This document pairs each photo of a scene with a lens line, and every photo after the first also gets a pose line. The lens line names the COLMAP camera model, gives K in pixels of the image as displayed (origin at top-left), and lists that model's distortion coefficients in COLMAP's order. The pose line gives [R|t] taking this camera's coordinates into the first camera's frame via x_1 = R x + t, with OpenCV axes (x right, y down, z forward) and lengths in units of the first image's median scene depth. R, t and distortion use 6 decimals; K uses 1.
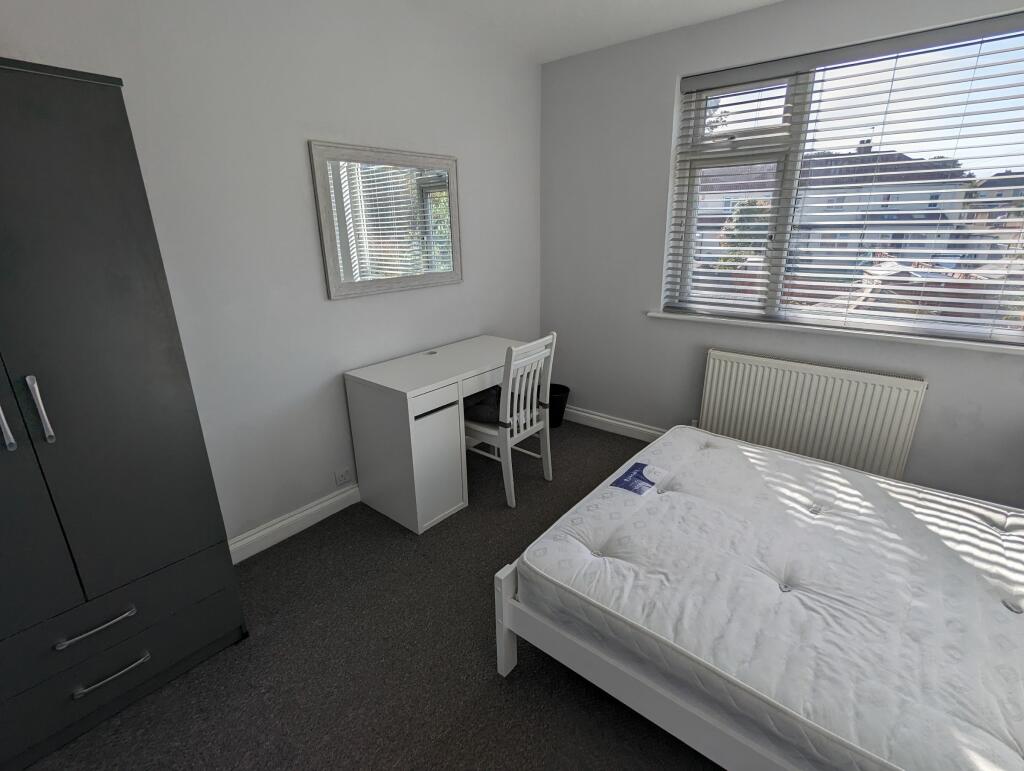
lens RADIAL K [[487.4, 0, 511.5], [0, 487.4, 387.5], [0, 0, 1]] dist [0.005556, 0.001145]
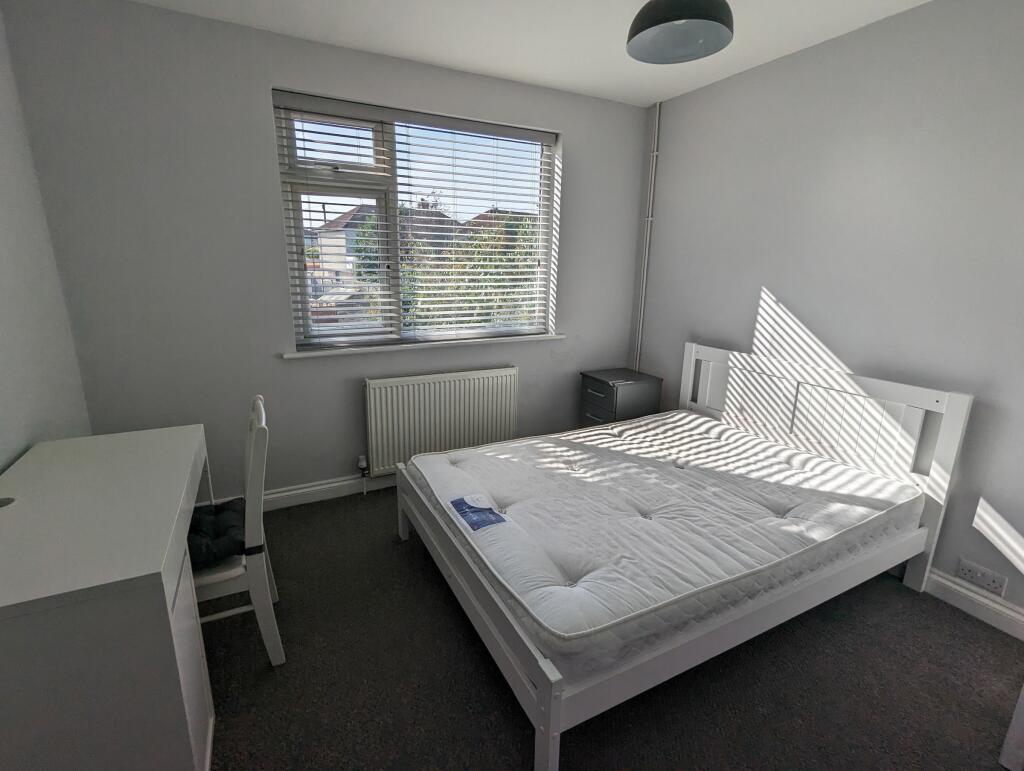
lens RADIAL K [[487.4, 0, 510.1], [0, 487.4, 382.2], [0, 0, 1]] dist [0.005556, 0.001145]
pose [[0.398928, -0.206163, 0.893506, -0.518158], [0.276259, 0.956148, 0.097274, -0.132275], [-0.874378, 0.208033, 0.438389, 0.482401]]
